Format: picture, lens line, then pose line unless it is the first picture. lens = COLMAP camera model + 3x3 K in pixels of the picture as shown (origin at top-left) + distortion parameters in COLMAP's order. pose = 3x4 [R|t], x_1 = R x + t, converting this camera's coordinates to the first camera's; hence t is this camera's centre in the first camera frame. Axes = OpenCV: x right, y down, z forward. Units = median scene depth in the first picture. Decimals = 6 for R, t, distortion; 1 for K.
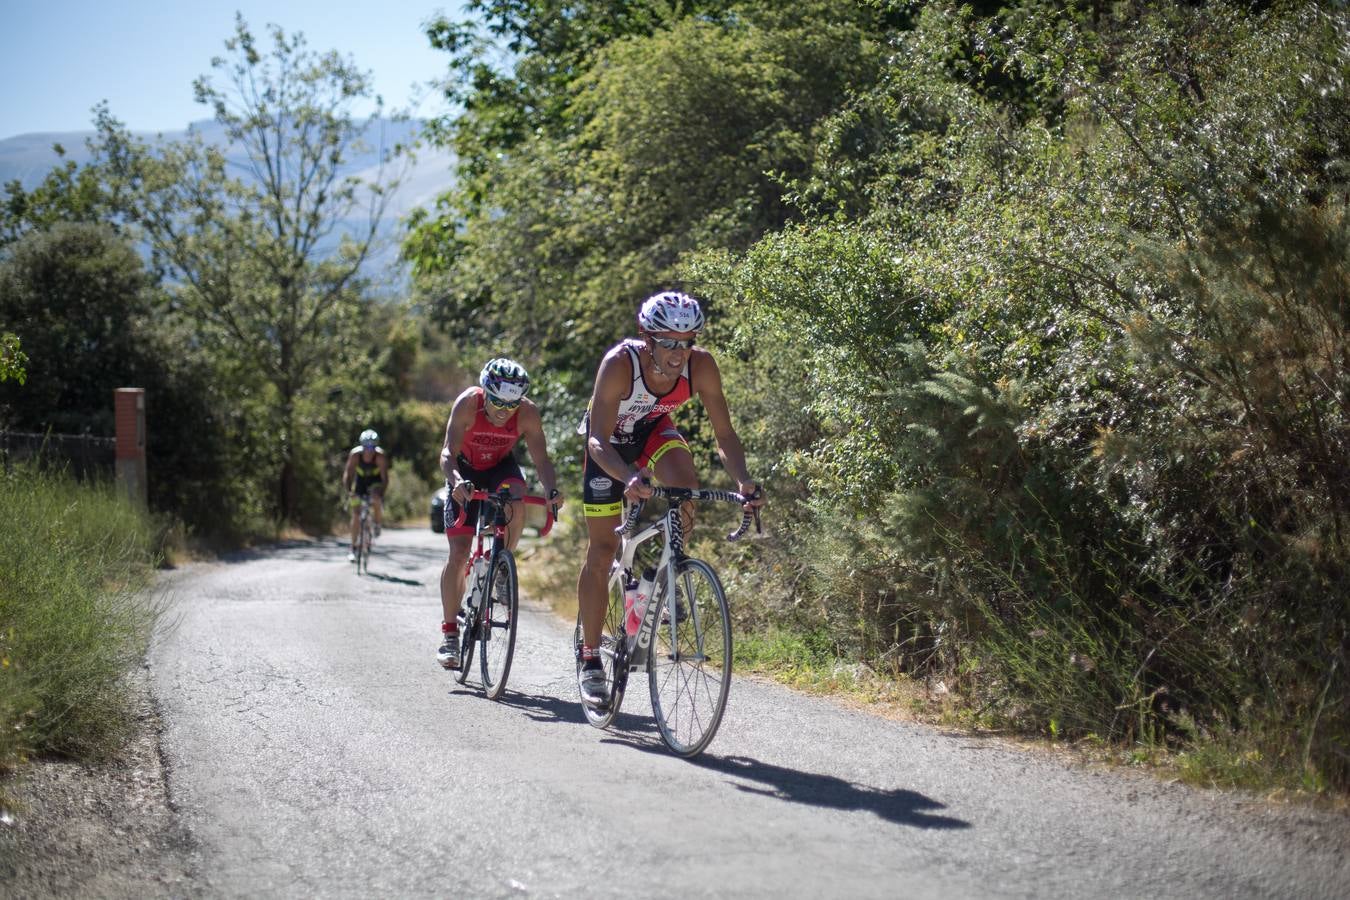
lens RADIAL K [[1975.3, 0, 675.0], [0, 1975.3, 450.0], [0, 0, 1]] dist [-0.142049, 0.223844]
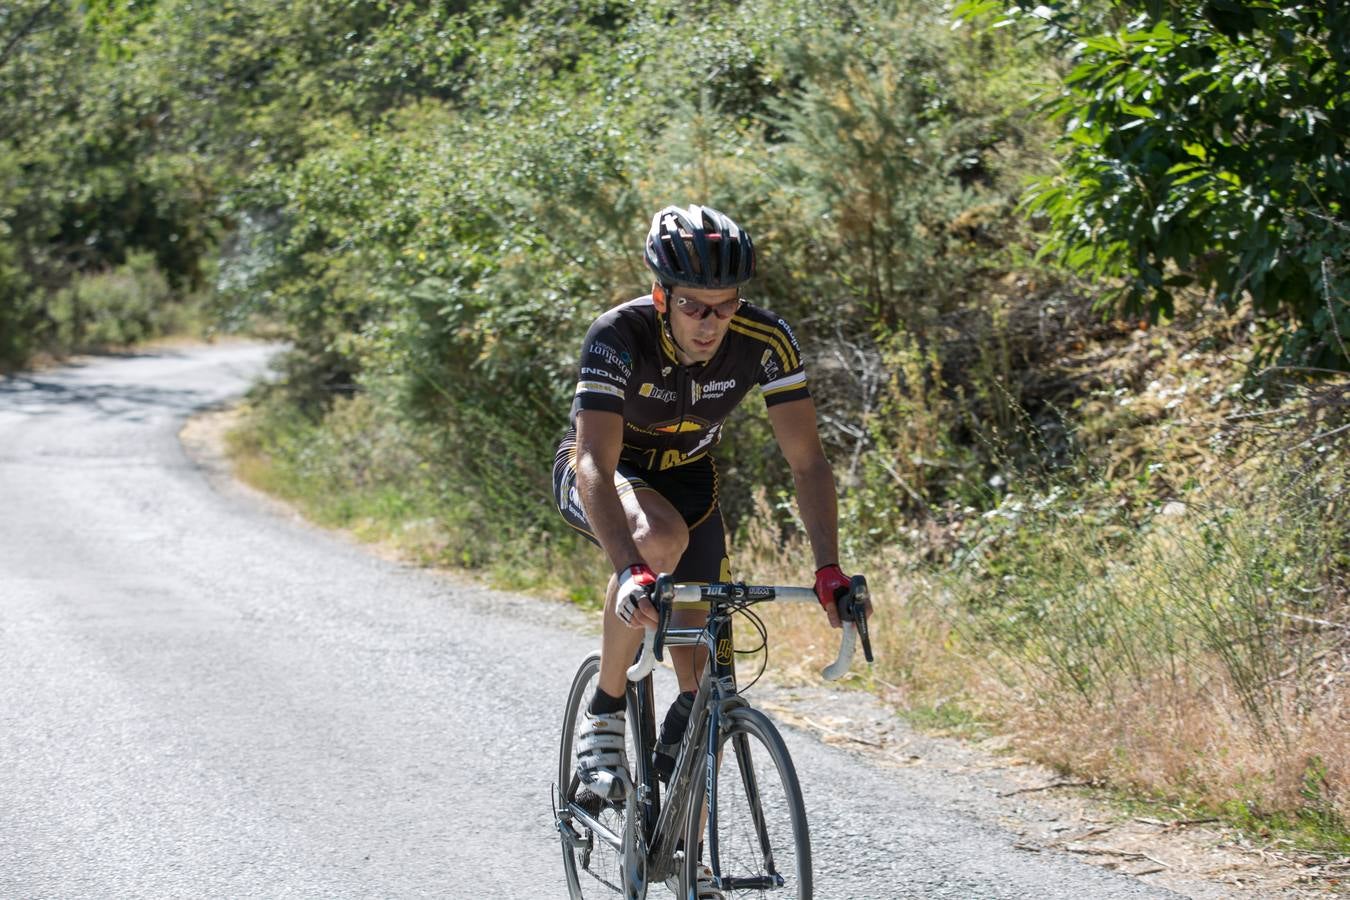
lens RADIAL K [[3421.0, 0, 675.0], [0, 3421.0, 450.0], [0, 0, 1]] dist [-0.222601, 0.786845]
pose [[0.999816, -0.019124, -0.001283, 0.072110], [0.019165, 0.996650, 0.079509, -0.024624], [-0.000242, -0.079519, 0.996833, -0.281958]]
